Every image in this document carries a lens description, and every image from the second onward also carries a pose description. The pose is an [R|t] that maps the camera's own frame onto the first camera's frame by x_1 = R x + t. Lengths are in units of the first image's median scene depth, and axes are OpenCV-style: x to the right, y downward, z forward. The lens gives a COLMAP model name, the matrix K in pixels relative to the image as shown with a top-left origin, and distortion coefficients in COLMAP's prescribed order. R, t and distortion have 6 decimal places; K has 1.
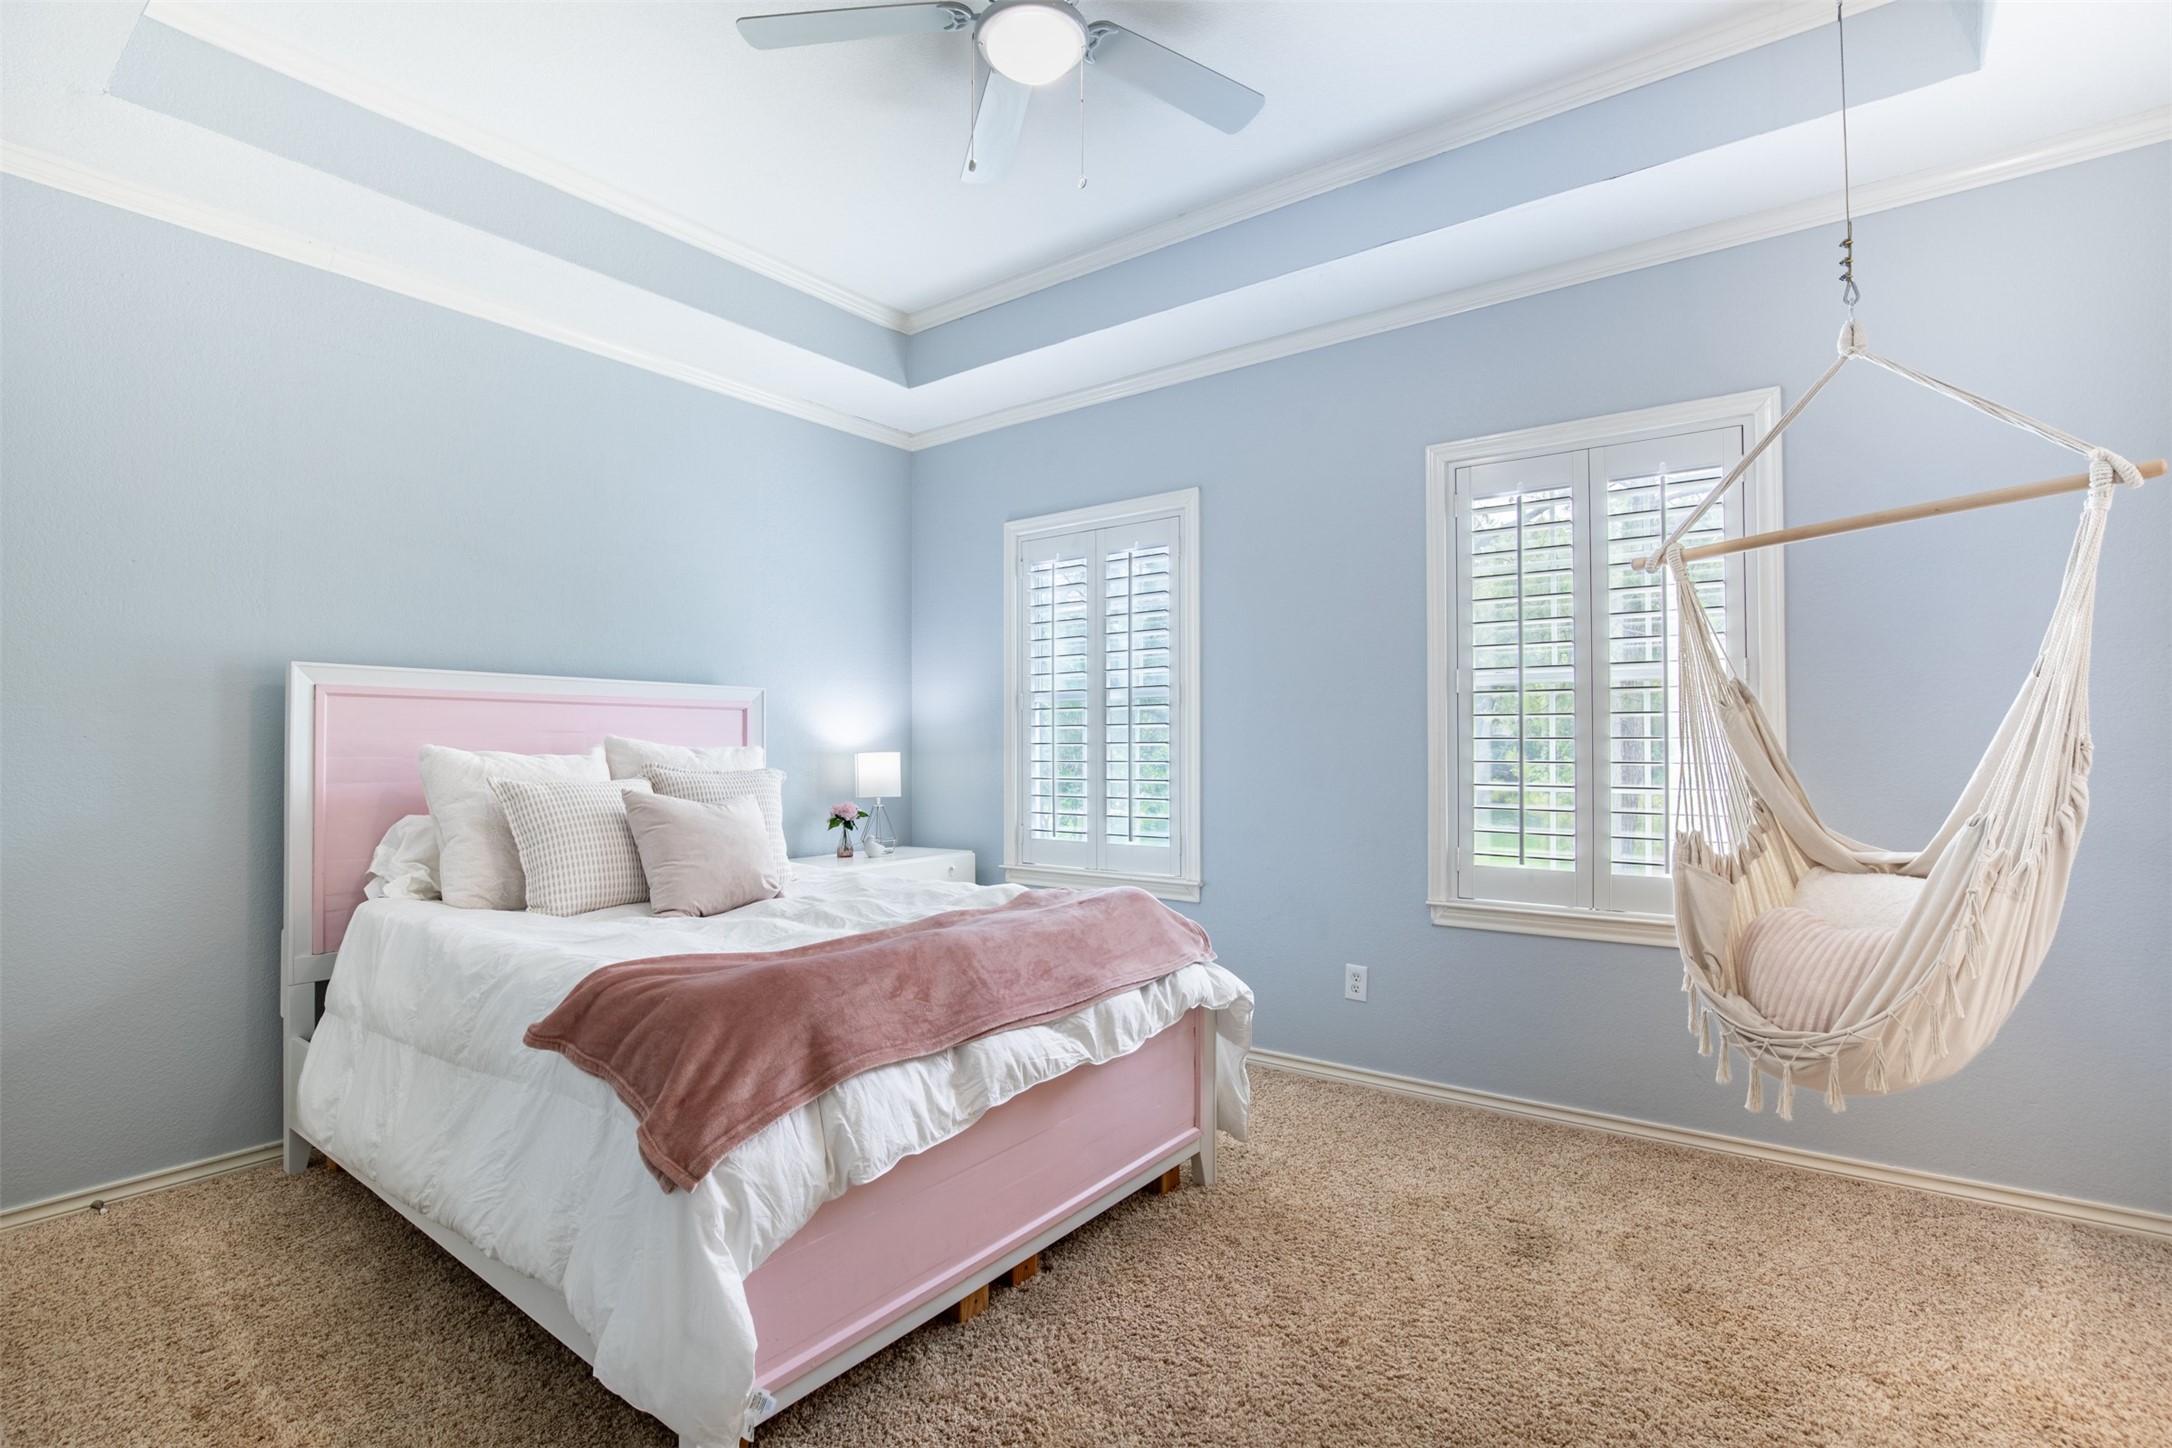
lens RADIAL K [[1026.6, 0, 1085.5], [0, 1026.6, 722.8], [0, 0, 1]] dist [-0.003186, 0.000005]
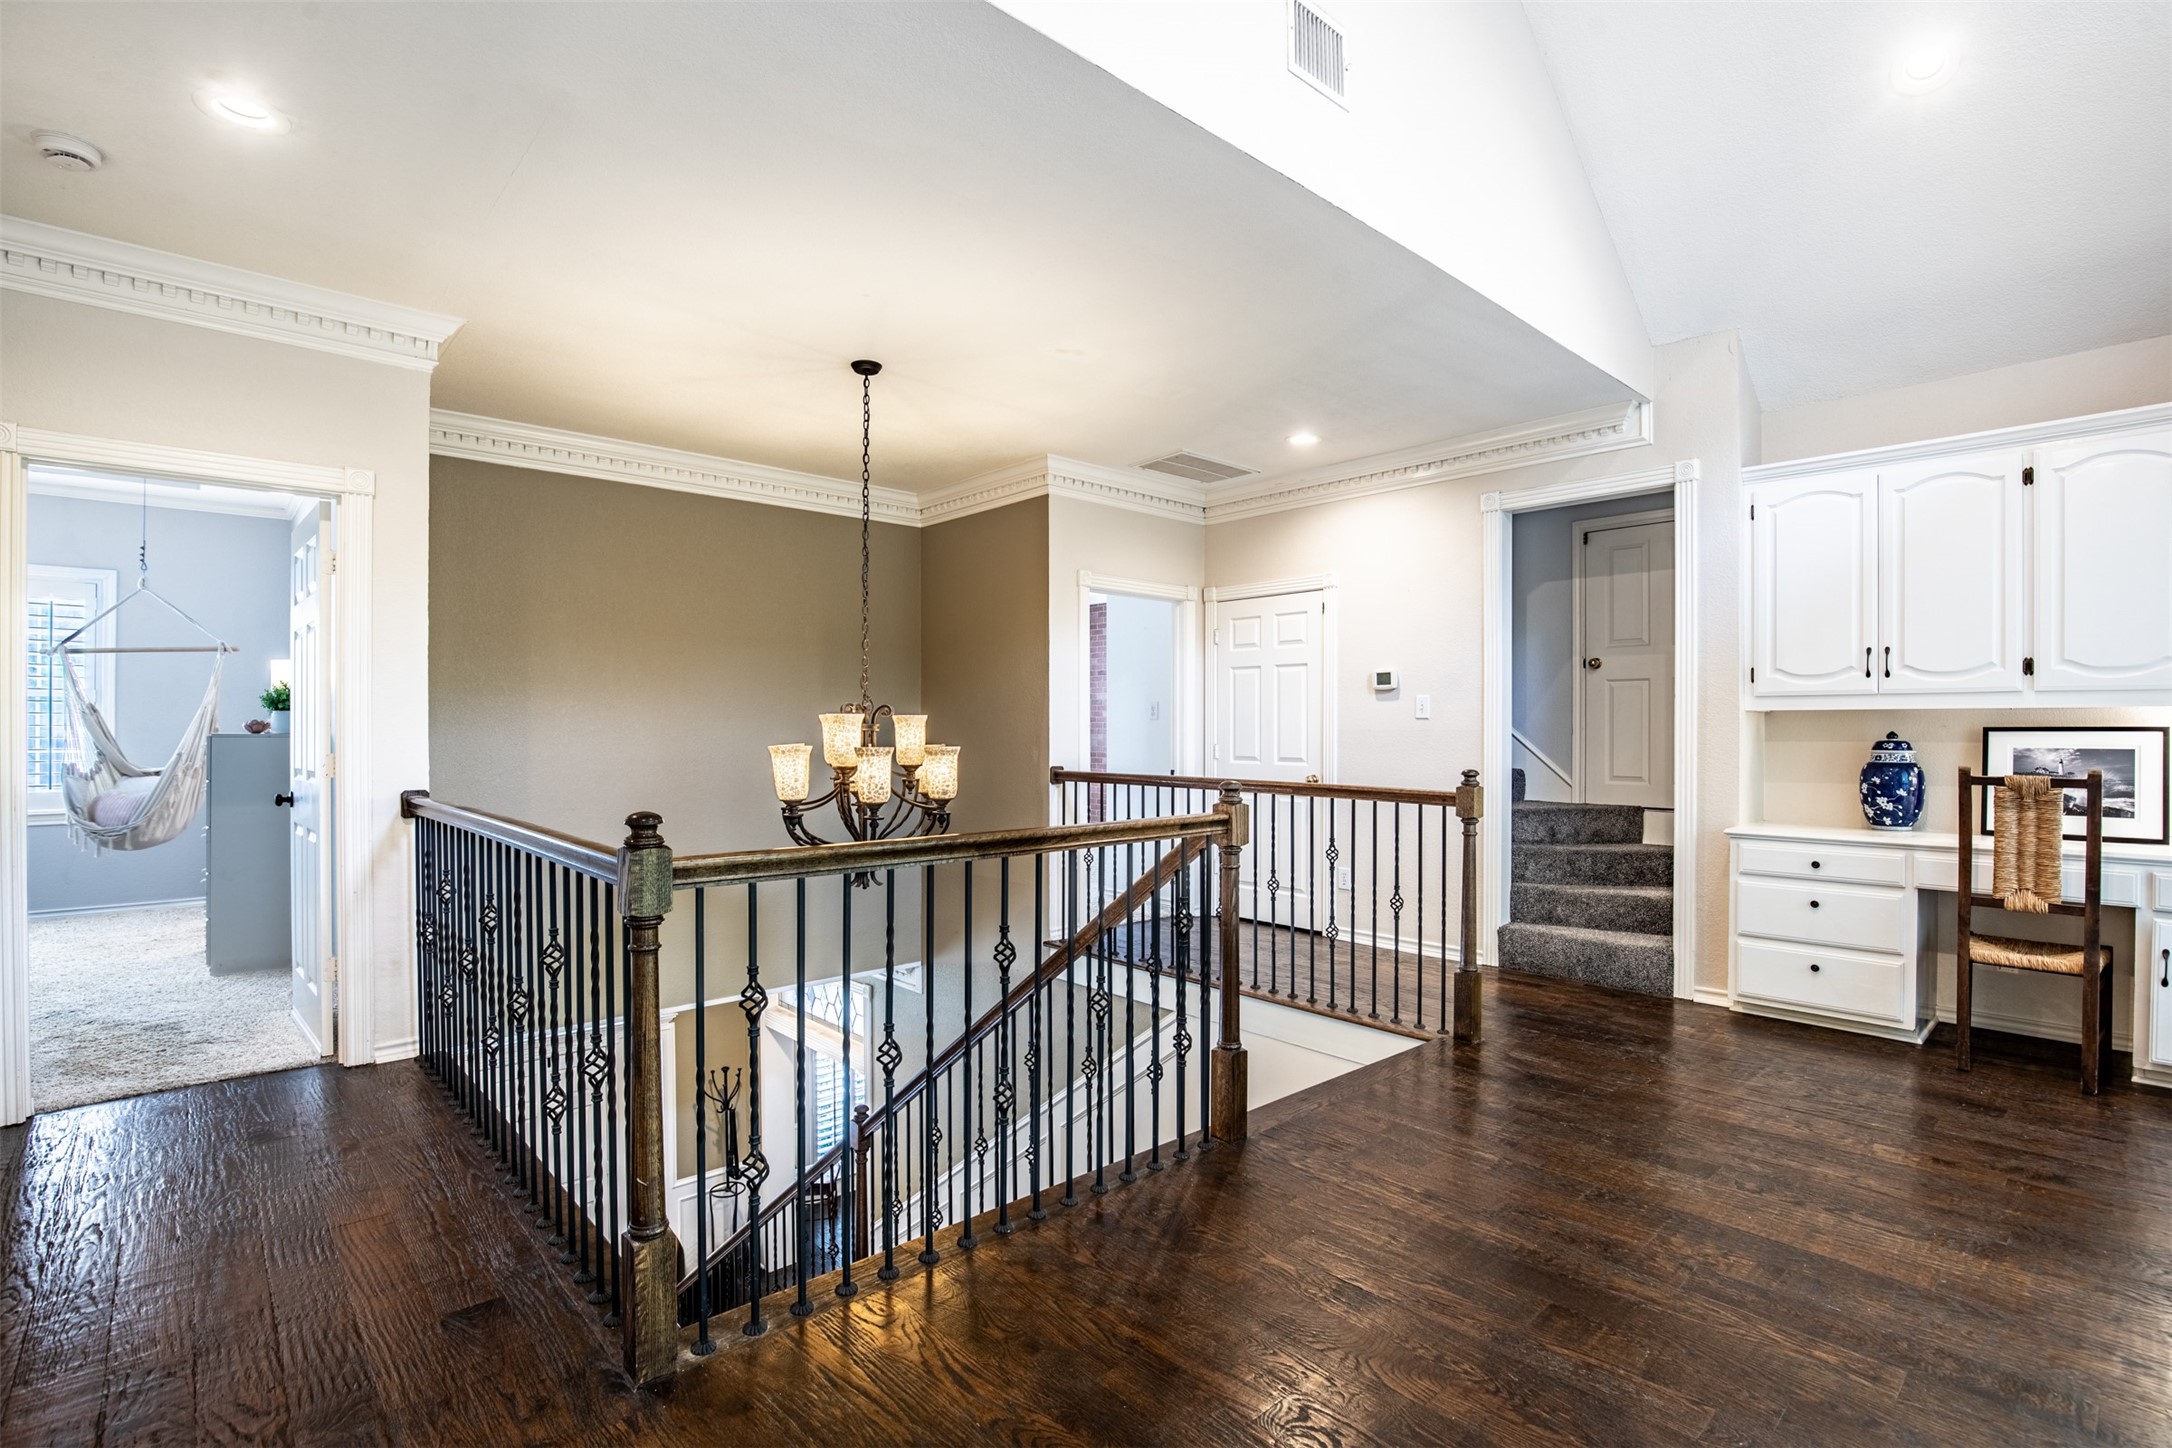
lens RADIAL K [[1026.6, 0, 1090.5], [0, 1026.6, 733.4], [0, 0, 1]] dist [-0.003186, 0.000005]
pose [[0.225897, 0.010966, 0.974089, -1.400515], [-0.017402, 0.999823, -0.007220, 0.003252], [-0.973996, -0.015320, 0.226048, -2.179863]]
